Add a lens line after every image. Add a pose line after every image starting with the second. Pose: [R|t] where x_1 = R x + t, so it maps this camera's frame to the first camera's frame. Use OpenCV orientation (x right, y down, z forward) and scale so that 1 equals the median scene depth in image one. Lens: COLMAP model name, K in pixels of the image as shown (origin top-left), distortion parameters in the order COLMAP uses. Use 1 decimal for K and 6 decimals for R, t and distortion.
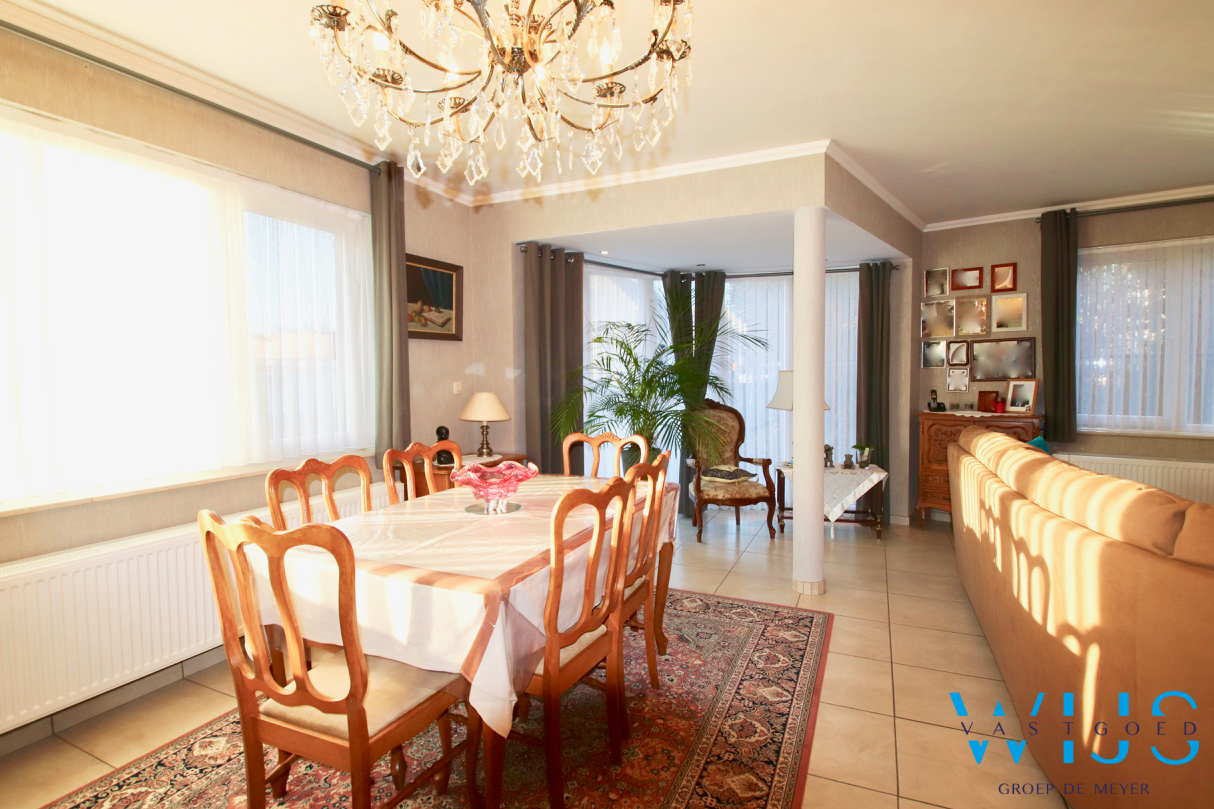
lens RADIAL K [[568.7, 0, 606.7], [0, 568.7, 398.4], [0, 0, 1]] dist [0.017563, -0.029165]
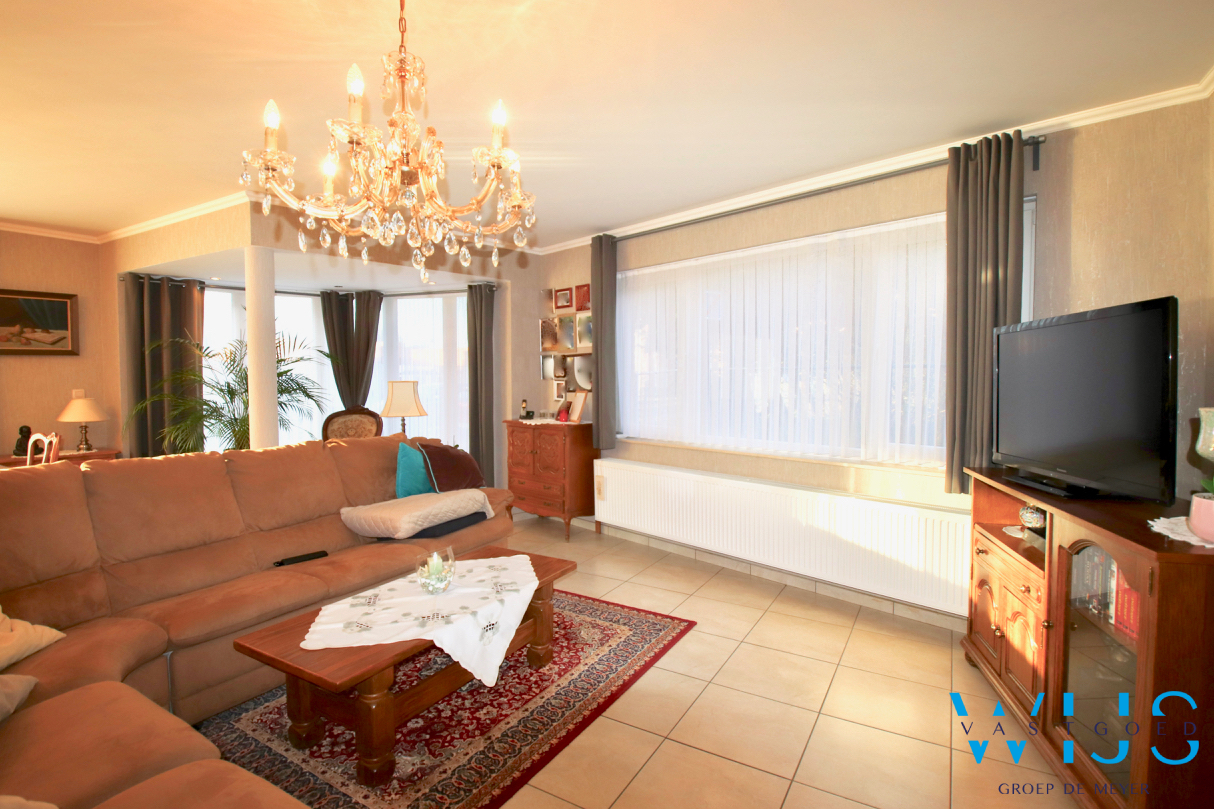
lens RADIAL K [[592.8, 0, 616.8], [0, 592.8, 403.6], [0, 0, 1]] dist [-0.020359, -0.007935]
pose [[0.996759, 0.010972, -0.079689, 1.039889], [-0.011120, 0.999937, -0.001402, -0.010568], [0.079669, 0.002283, 0.996819, -0.143146]]
